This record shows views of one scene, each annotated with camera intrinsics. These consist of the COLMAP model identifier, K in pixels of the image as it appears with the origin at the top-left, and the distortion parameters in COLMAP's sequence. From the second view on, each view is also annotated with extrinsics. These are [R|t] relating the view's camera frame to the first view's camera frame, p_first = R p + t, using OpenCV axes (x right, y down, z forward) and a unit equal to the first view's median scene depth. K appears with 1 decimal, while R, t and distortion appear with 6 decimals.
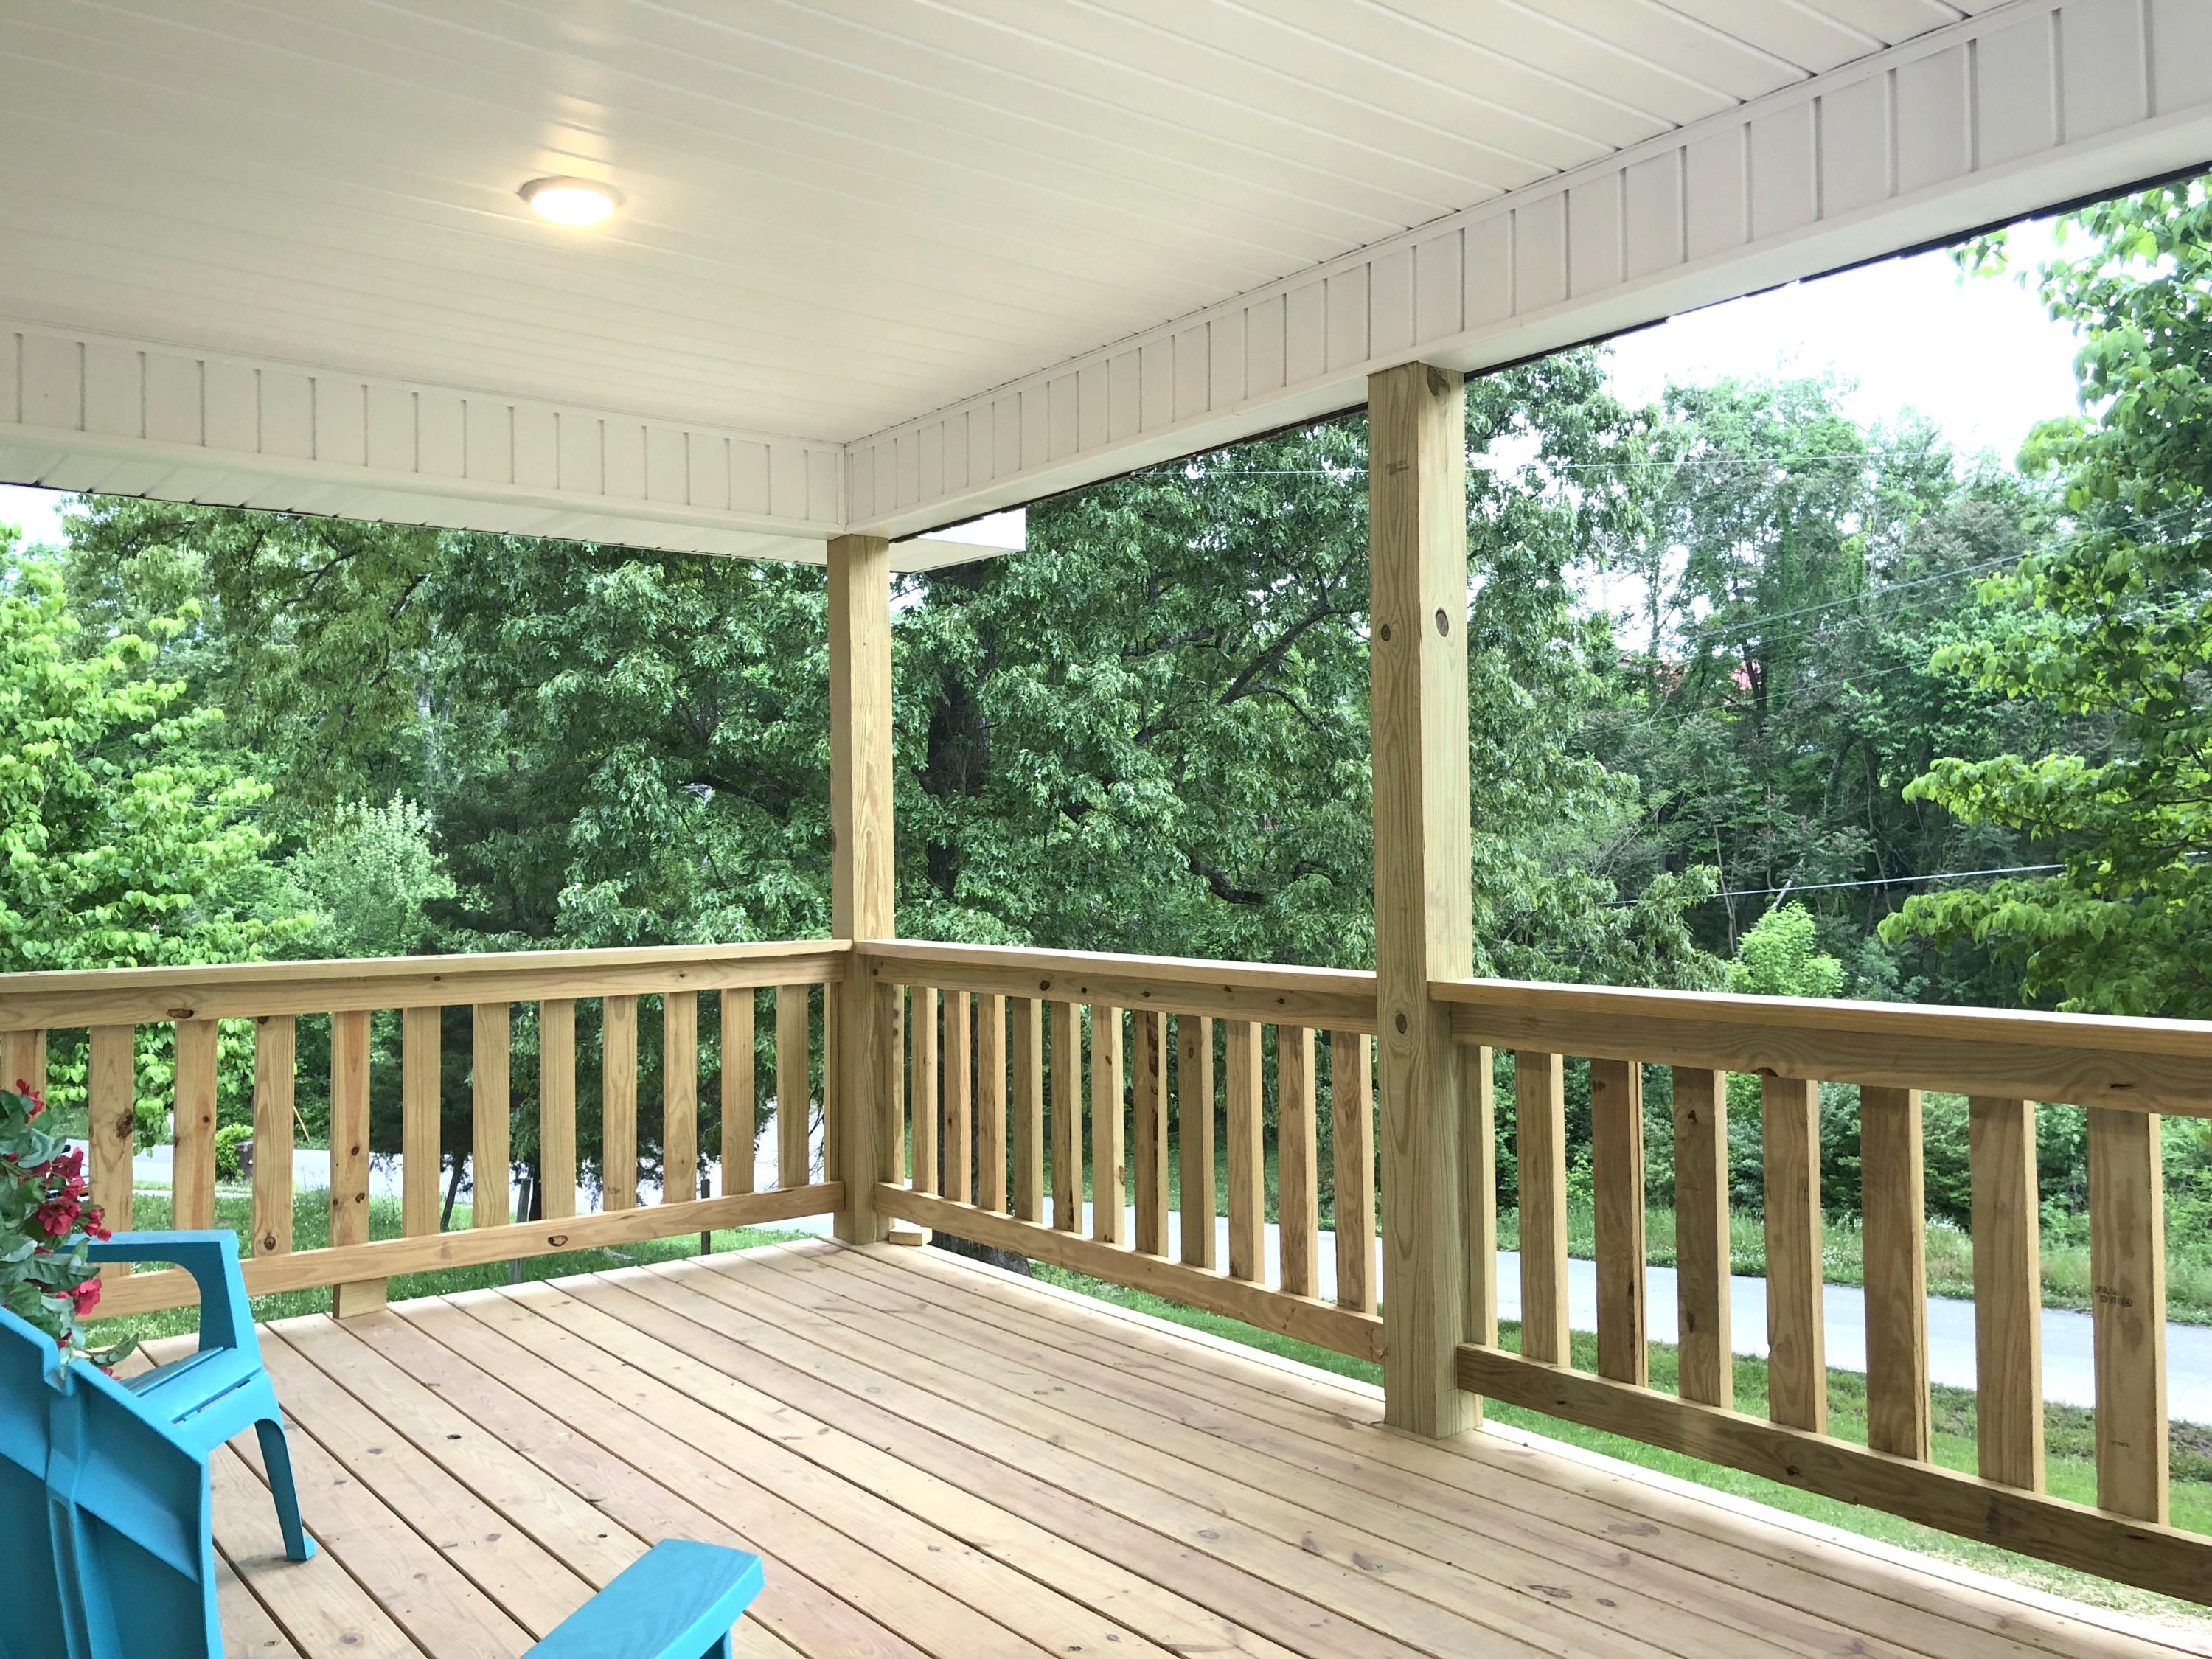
lens RADIAL K [[1822.6, 0, 1116.1], [0, 1822.6, 822.9], [0, 0, 1]] dist [0.033726, -0.018106]
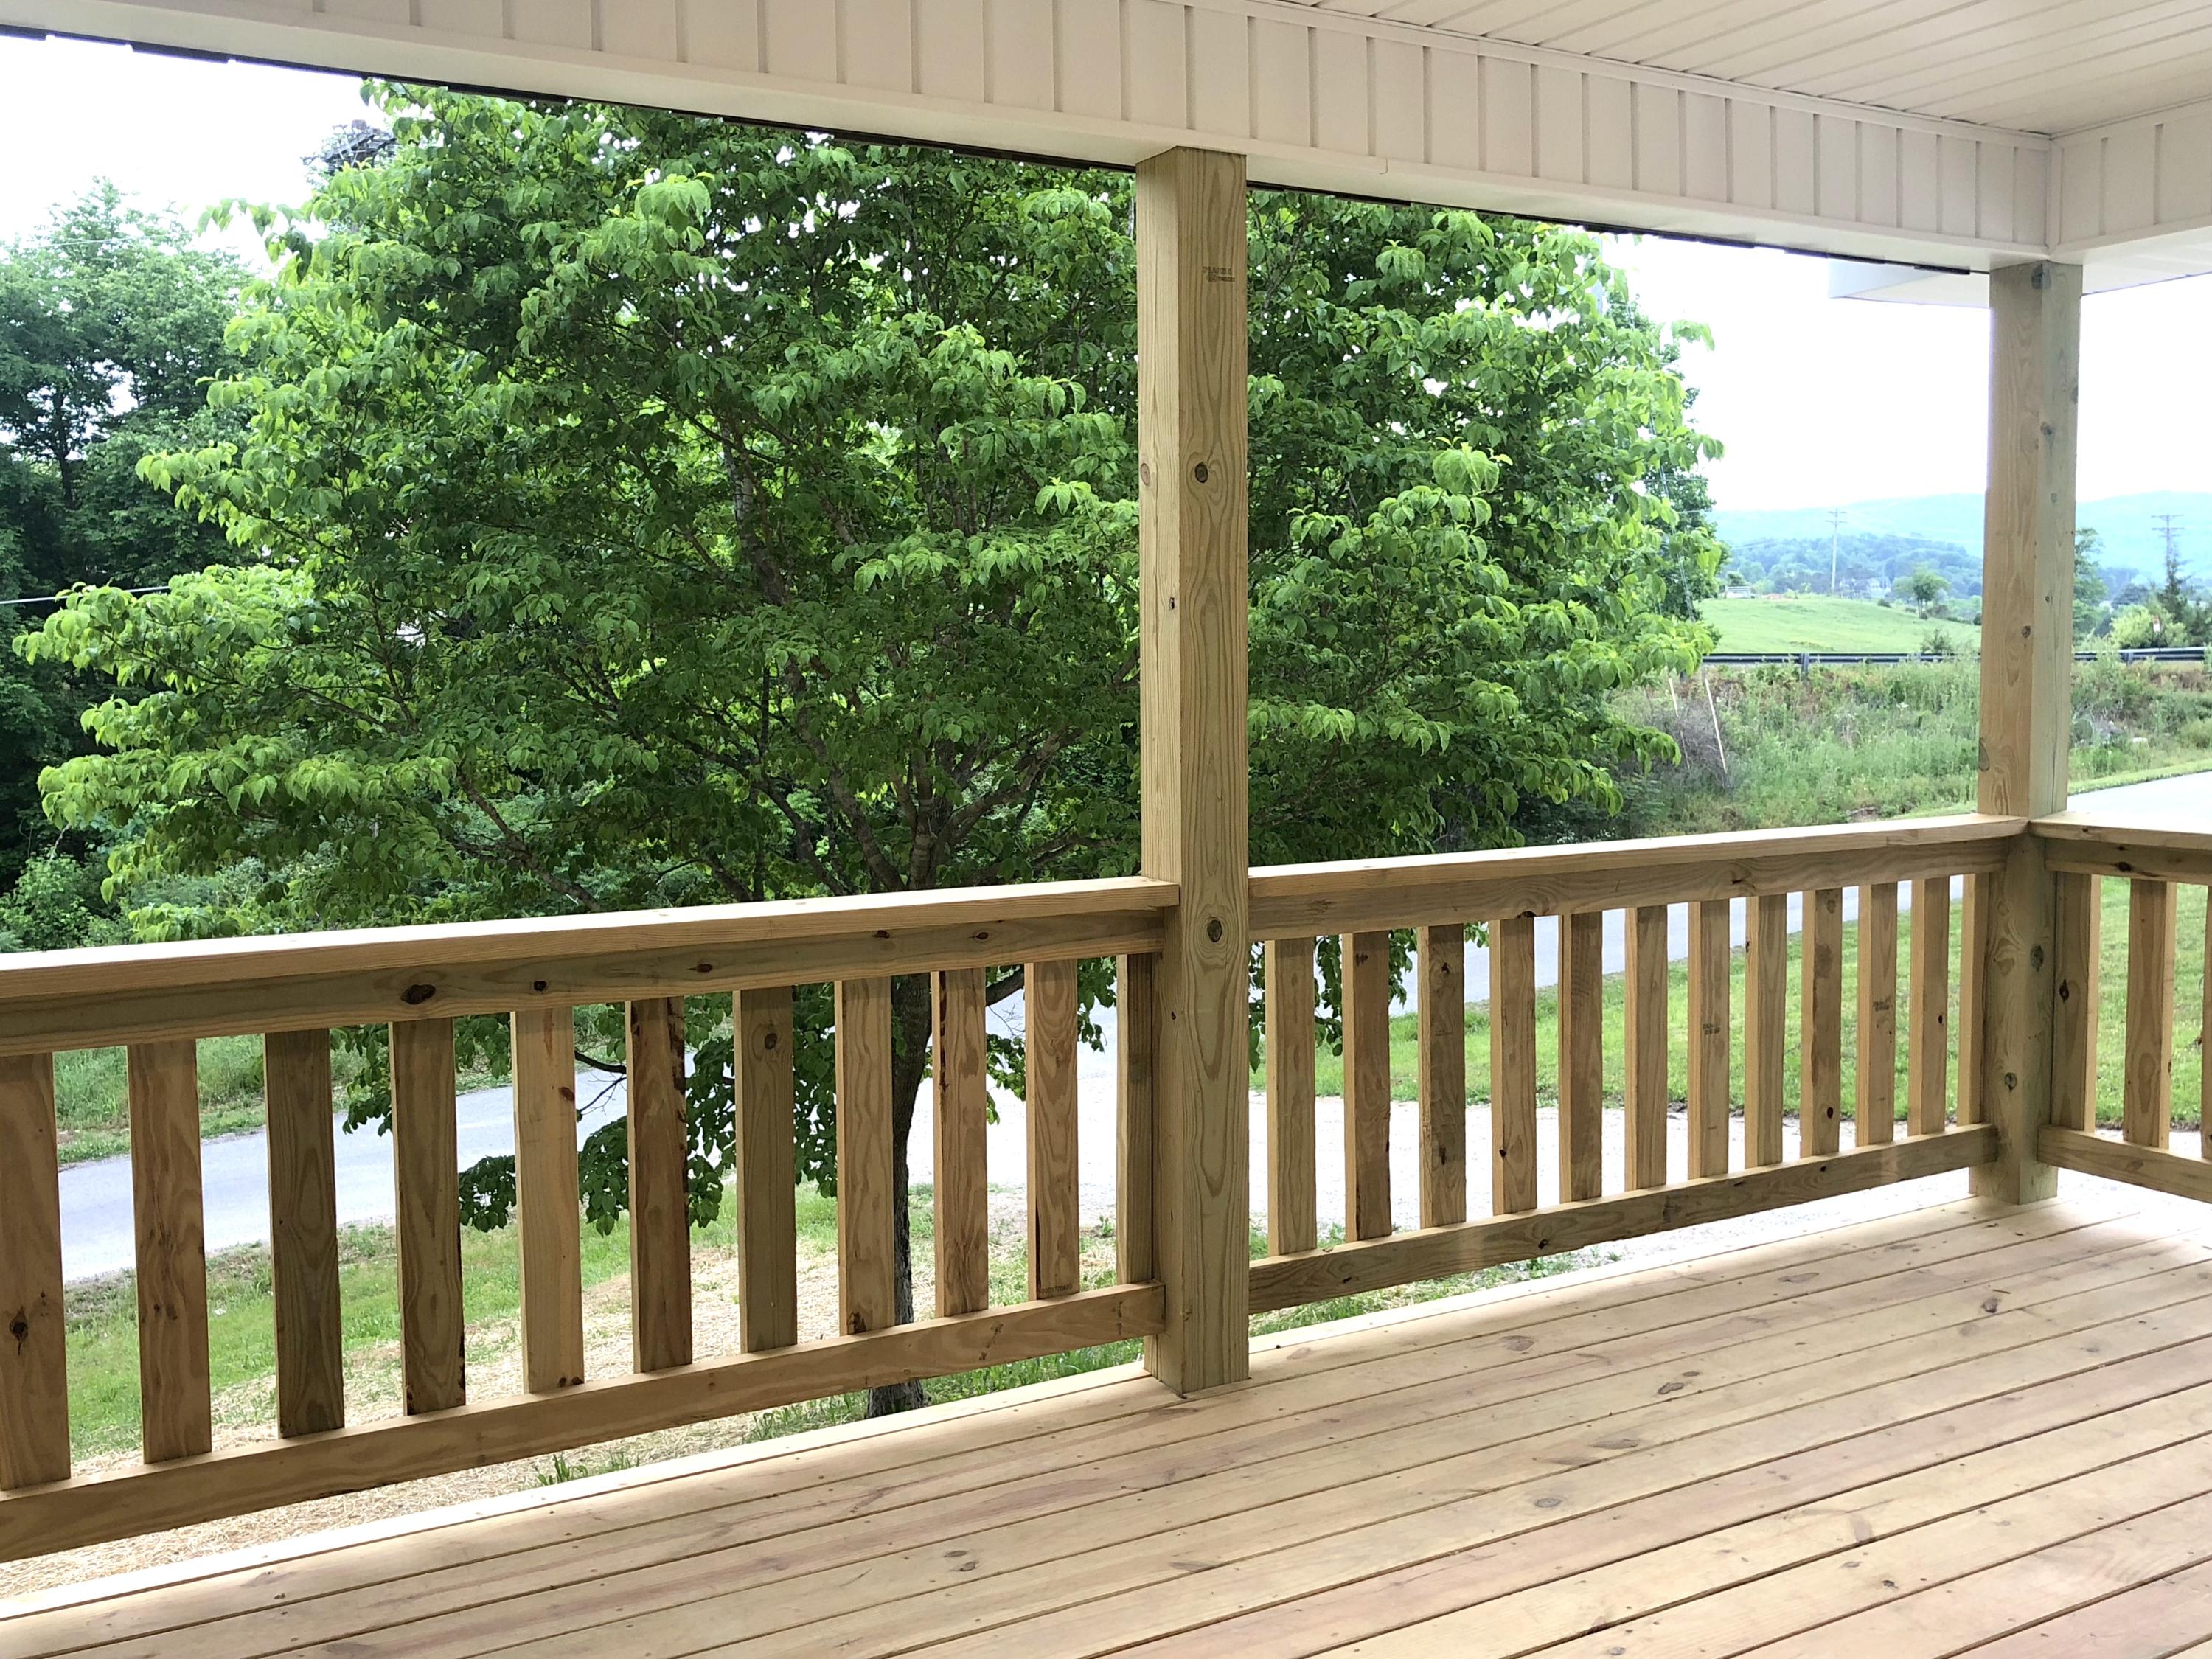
lens RADIAL K [[2030.8, 0, 1113.9], [0, 2030.8, 833.9], [0, 0, 1]] dist [0.011152, 0.000000]
pose [[0.155665, -0.081579, 0.984435, -0.842947], [-0.005598, 0.996495, 0.083464, -0.016662], [-0.987794, -0.018504, 0.154663, 0.959034]]
